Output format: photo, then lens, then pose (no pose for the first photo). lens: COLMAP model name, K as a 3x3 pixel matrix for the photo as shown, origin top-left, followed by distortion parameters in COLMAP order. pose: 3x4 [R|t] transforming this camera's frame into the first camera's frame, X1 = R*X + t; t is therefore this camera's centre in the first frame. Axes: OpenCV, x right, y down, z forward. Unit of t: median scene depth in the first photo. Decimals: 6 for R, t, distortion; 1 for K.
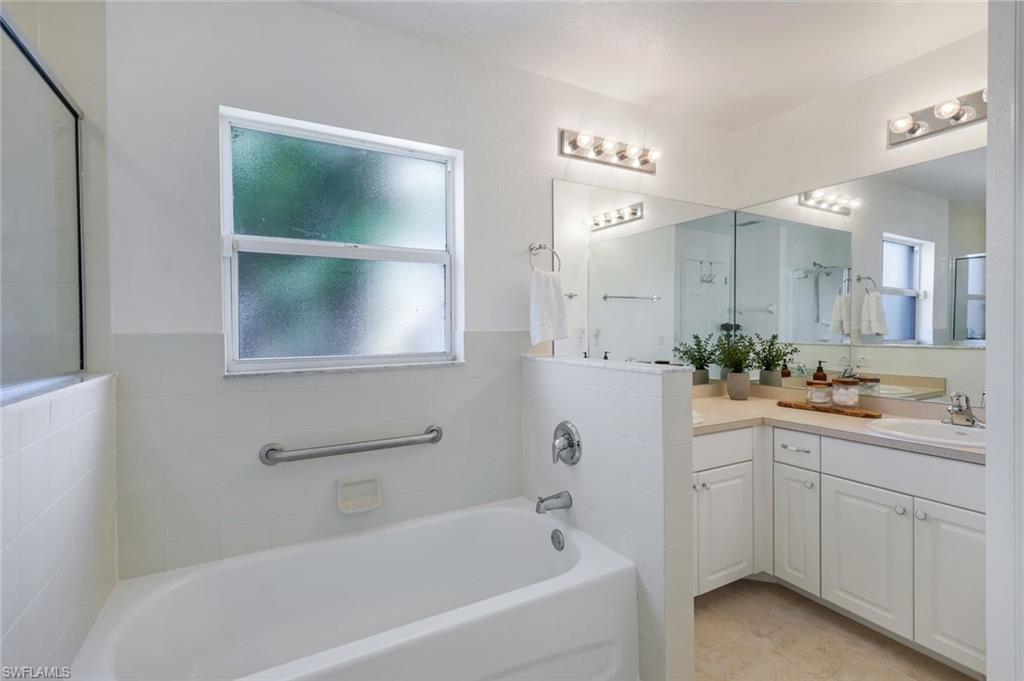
lens RADIAL K [[465.9, 0, 514.9], [0, 465.9, 336.8], [0, 0, 1]] dist [-0.002127, -0.000073]
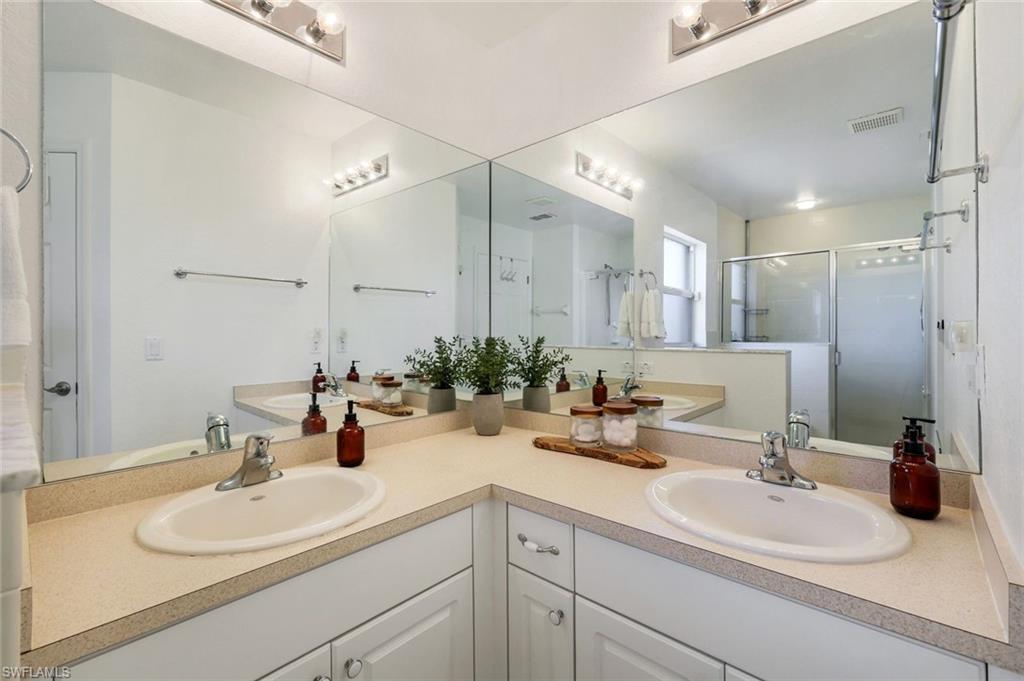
lens RADIAL K [[465.9, 0, 514.9], [0, 465.9, 336.8], [0, 0, 1]] dist [-0.002127, -0.000073]
pose [[0.935196, -0.001925, 0.354126, 0.260230], [0.005077, 0.999955, -0.007973, 0.000664], [-0.354095, 0.009254, 0.935164, 0.335340]]
